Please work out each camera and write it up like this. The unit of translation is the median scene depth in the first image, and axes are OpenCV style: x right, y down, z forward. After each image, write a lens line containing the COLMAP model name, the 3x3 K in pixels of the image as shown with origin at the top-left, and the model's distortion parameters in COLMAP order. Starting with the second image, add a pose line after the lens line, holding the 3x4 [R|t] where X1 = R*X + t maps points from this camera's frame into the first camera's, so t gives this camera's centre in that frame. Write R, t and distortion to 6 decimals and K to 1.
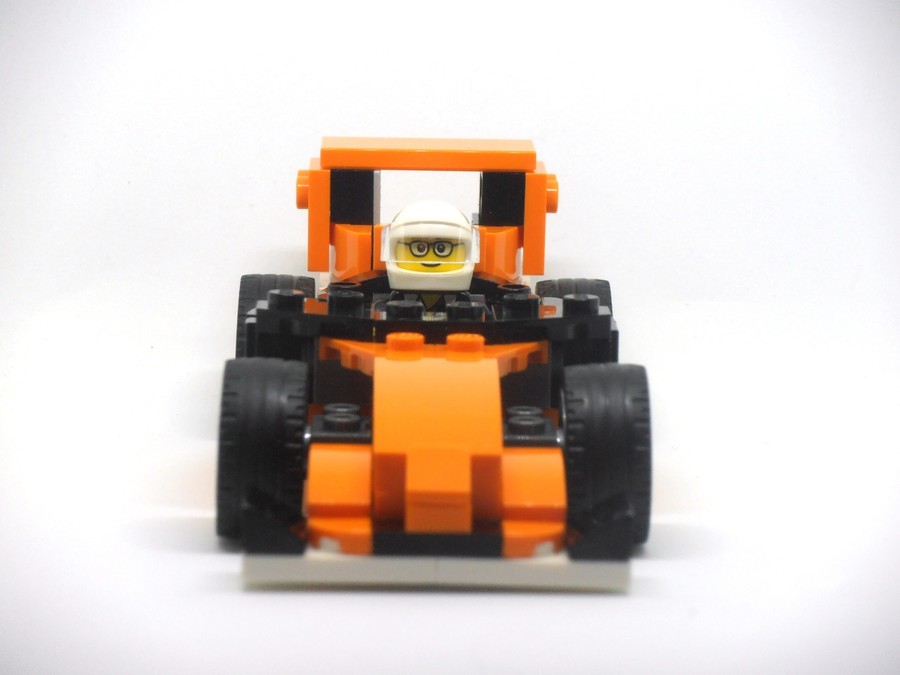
lens RADIAL K [[5180.1, 0, 450.0], [0, 5180.1, 337.5], [0, 0, 1]] dist [-0.023506, -0.959145]
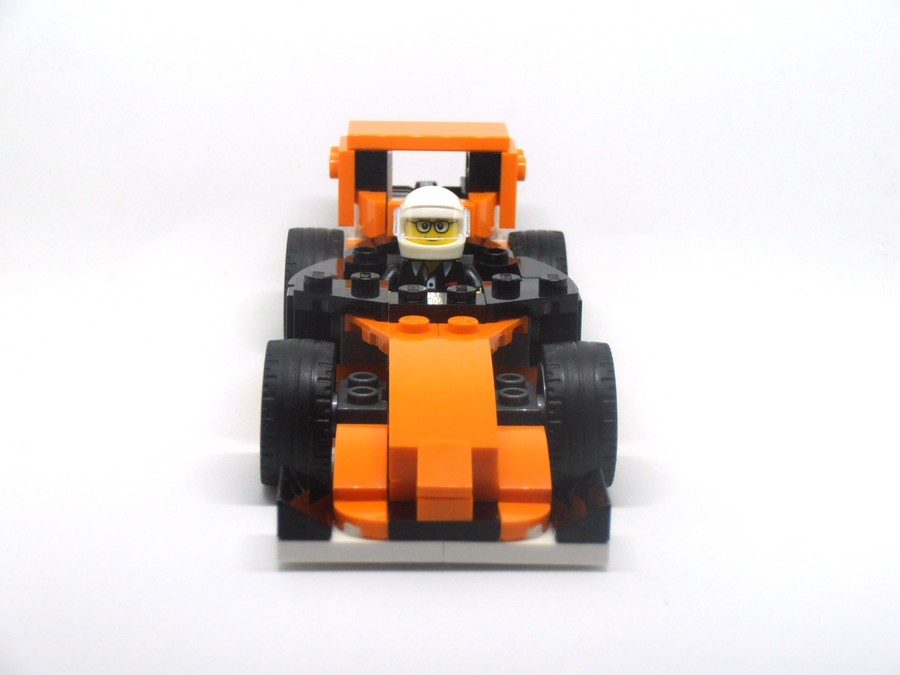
lens RADIAL K [[2276.7, 0, 450.0], [0, 2276.7, 337.5], [0, 0, 1]] dist [-0.009815, -0.012120]
pose [[0.999912, -0.003676, 0.012758, -0.006995], [0.002142, 0.992982, 0.118248, -0.059754], [-0.013103, -0.118210, 0.992902, 0.462127]]
